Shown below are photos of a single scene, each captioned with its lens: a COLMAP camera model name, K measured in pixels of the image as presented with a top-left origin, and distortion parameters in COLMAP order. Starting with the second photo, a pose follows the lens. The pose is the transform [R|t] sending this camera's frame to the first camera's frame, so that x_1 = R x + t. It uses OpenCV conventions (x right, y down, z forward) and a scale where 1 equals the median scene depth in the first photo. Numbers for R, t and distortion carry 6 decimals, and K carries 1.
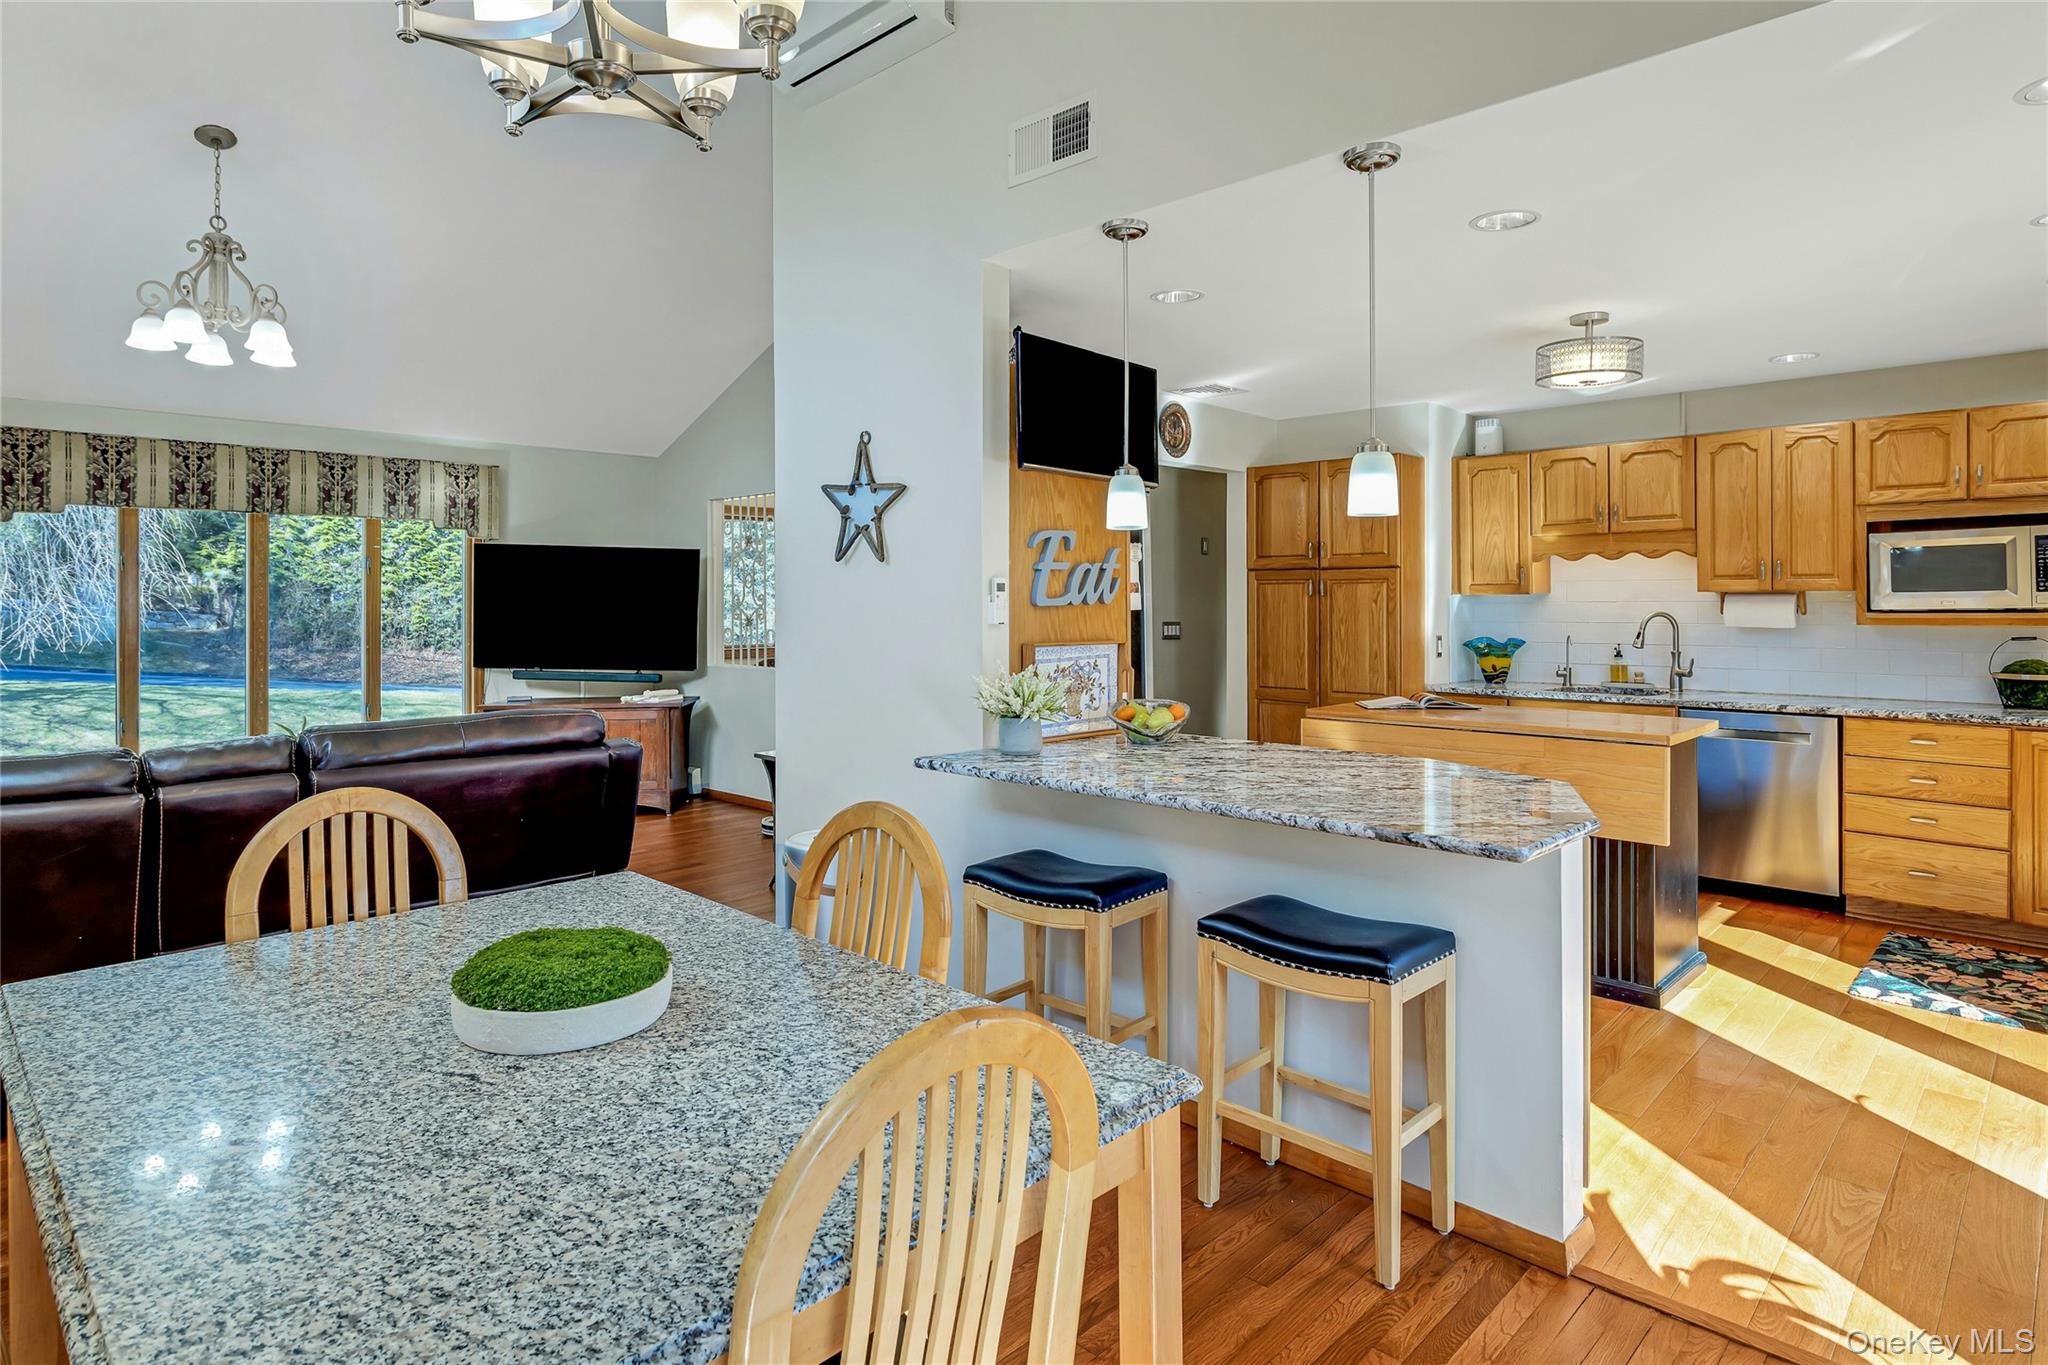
lens RADIAL K [[1120.0, 0, 998.3], [0, 1120.0, 613.5], [0, 0, 1]] dist [0.001798, 0.000542]
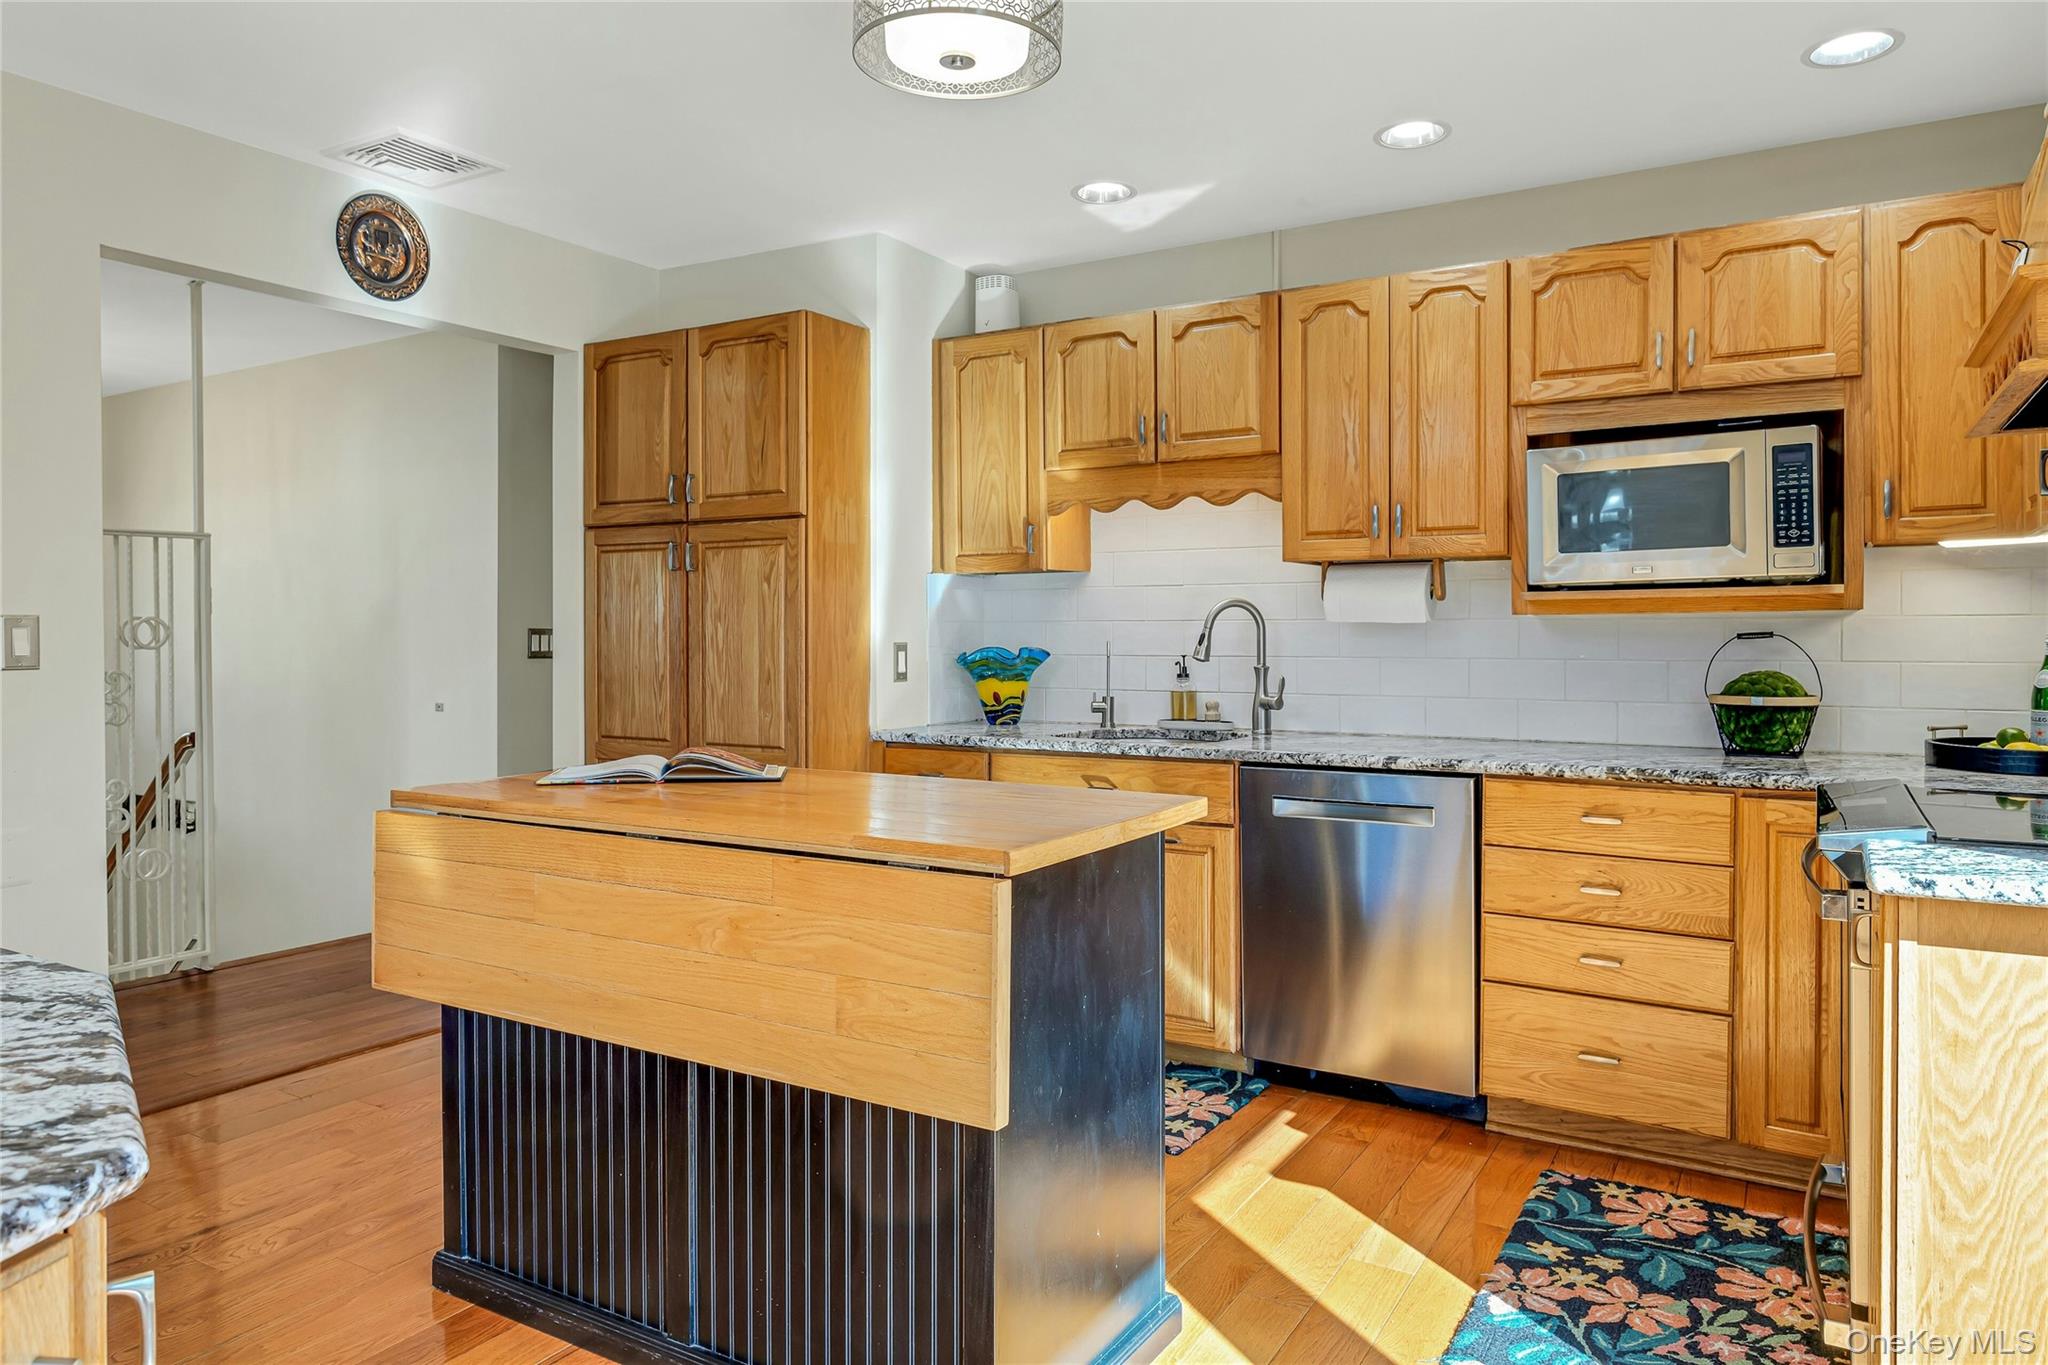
lens RADIAL K [[1336.0, 0, 1024.5], [0, 1336.0, 662.5], [0, 0, 1]] dist [-0.008208, 0.004733]
pose [[0.971441, -0.003649, 0.237252, 0.349763], [0.000924, 0.999932, 0.011596, 0.025931], [-0.237279, -0.011046, 0.971379, 0.382879]]
